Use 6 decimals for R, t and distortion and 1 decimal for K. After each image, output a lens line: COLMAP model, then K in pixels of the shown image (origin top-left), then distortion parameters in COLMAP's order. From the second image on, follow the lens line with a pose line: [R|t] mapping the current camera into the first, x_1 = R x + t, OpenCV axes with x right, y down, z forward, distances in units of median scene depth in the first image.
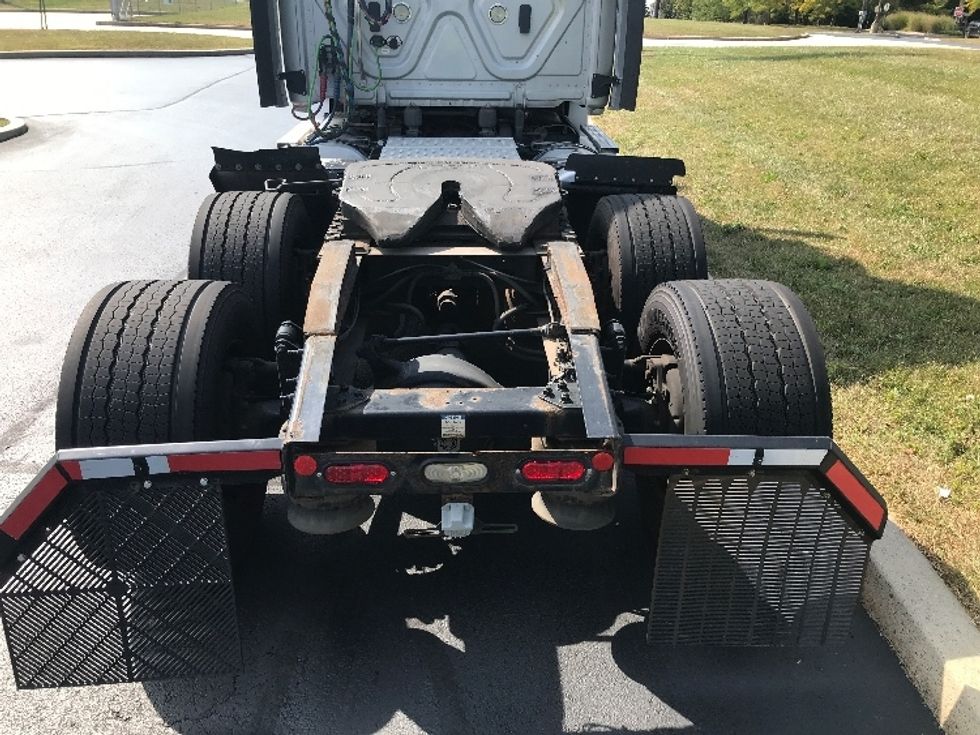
lens RADIAL K [[806.5, 0, 490.2], [0, 806.5, 359.9], [0, 0, 1]] dist [0.039528, -0.013379]
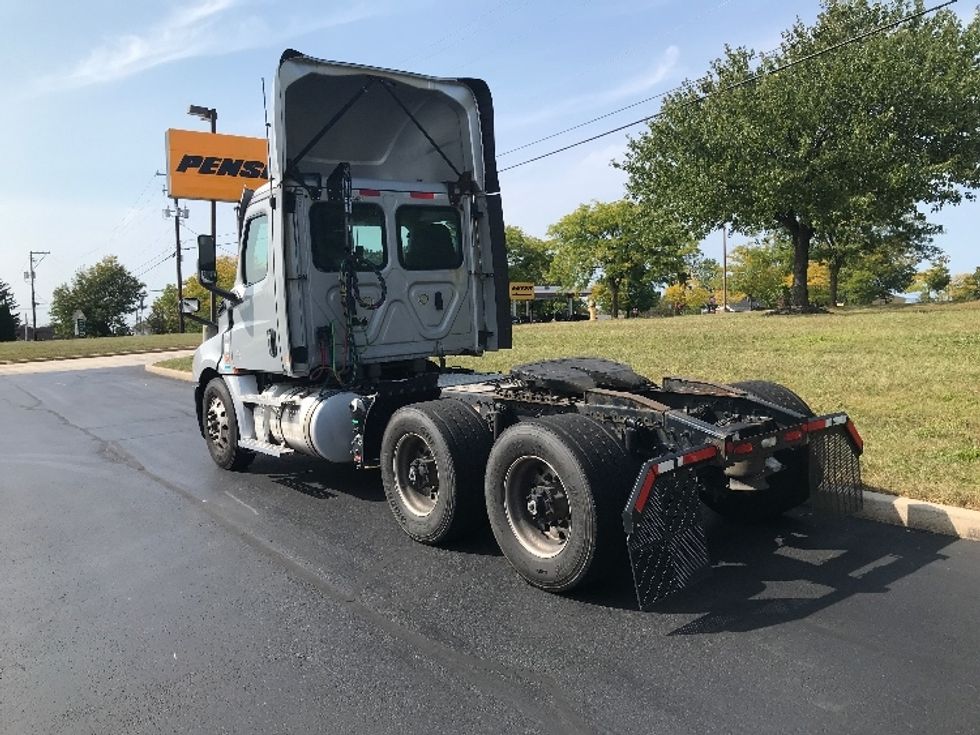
lens RADIAL K [[806.5, 0, 490.2], [0, 806.5, 359.9], [0, 0, 1]] dist [0.039528, -0.013379]
pose [[0.813175, -0.106864, 0.572124, -0.752275], [0.304074, 0.916180, -0.261061, 0.107525], [-0.496270, 0.386256, 0.777510, -0.186524]]
